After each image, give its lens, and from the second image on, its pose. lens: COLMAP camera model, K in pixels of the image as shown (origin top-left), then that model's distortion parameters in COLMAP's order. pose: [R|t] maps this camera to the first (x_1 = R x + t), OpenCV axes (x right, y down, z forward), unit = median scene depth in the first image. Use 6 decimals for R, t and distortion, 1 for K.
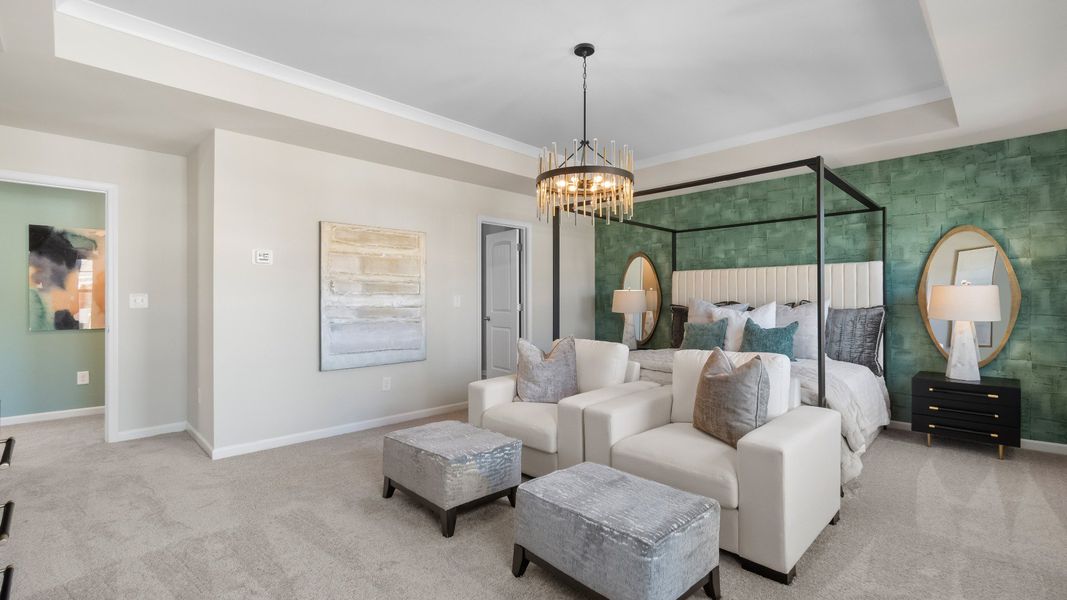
lens RADIAL K [[470.4, 0, 541.1], [0, 470.4, 298.6], [0, 0, 1]] dist [-0.002064, 0.000361]
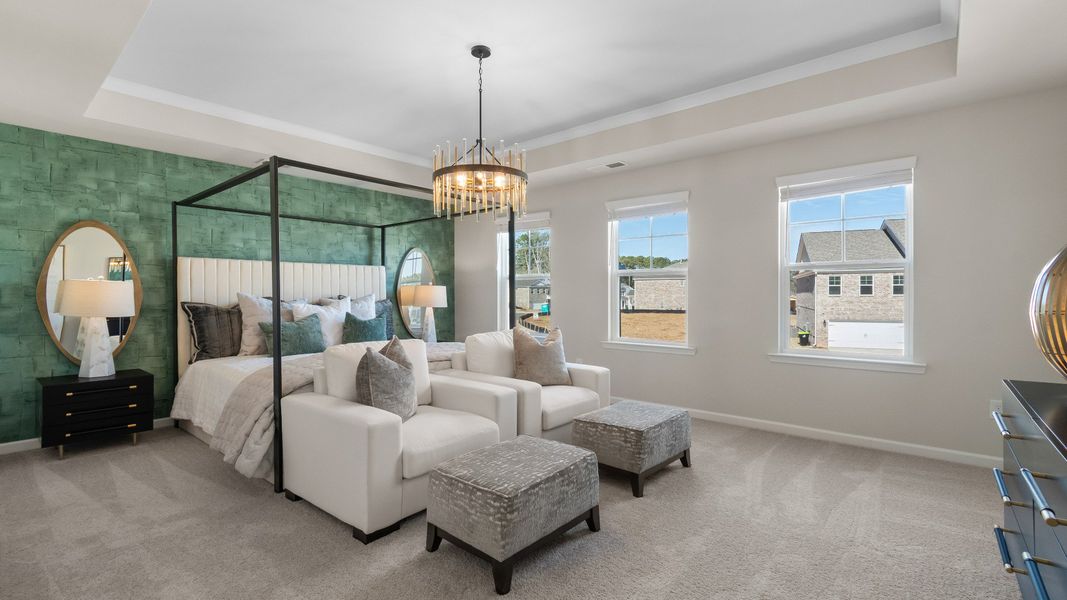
lens RADIAL K [[470.4, 0, 541.3], [0, 470.4, 295.8], [0, 0, 1]] dist [-0.002064, 0.000361]
pose [[-0.099435, -0.002660, 0.995040, -0.529564], [0.004254, 0.999986, 0.003098, 0.002713], [-0.995035, 0.004541, -0.099423, 0.535428]]
